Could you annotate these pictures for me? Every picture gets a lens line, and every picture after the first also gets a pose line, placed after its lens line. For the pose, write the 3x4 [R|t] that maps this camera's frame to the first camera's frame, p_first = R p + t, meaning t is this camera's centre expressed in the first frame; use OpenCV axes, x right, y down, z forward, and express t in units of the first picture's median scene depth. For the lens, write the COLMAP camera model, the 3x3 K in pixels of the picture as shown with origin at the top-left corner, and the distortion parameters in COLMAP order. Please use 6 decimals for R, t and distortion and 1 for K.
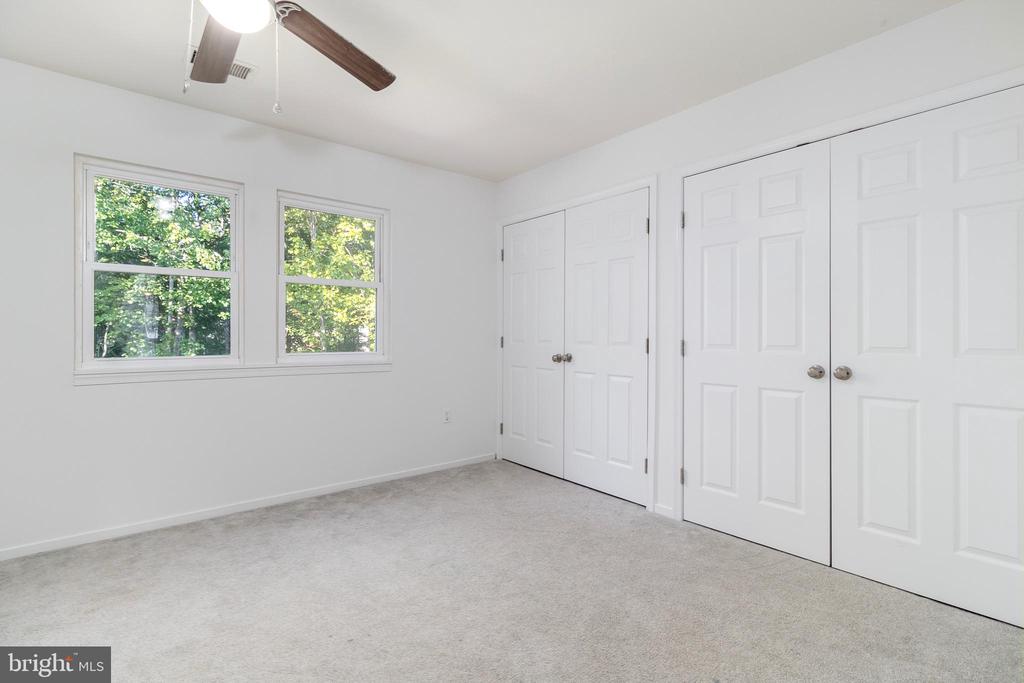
lens RADIAL K [[486.5, 0, 512.1], [0, 486.5, 331.3], [0, 0, 1]] dist [0.002113, -0.000908]
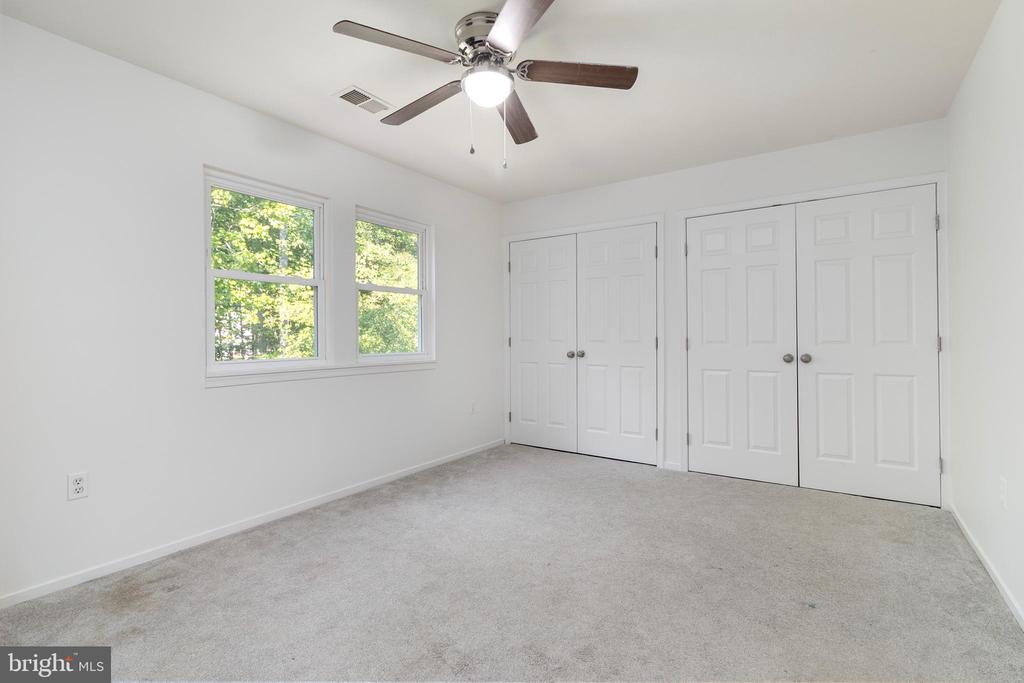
lens RADIAL K [[479.0, 0, 516.9], [0, 479.0, 328.6], [0, 0, 1]] dist [0.001045, 0.000032]
pose [[0.960052, -0.004884, 0.279778, -0.428002], [0.007069, 0.999952, -0.006803, -0.002616], [-0.279732, 0.008509, 0.960041, -0.133946]]
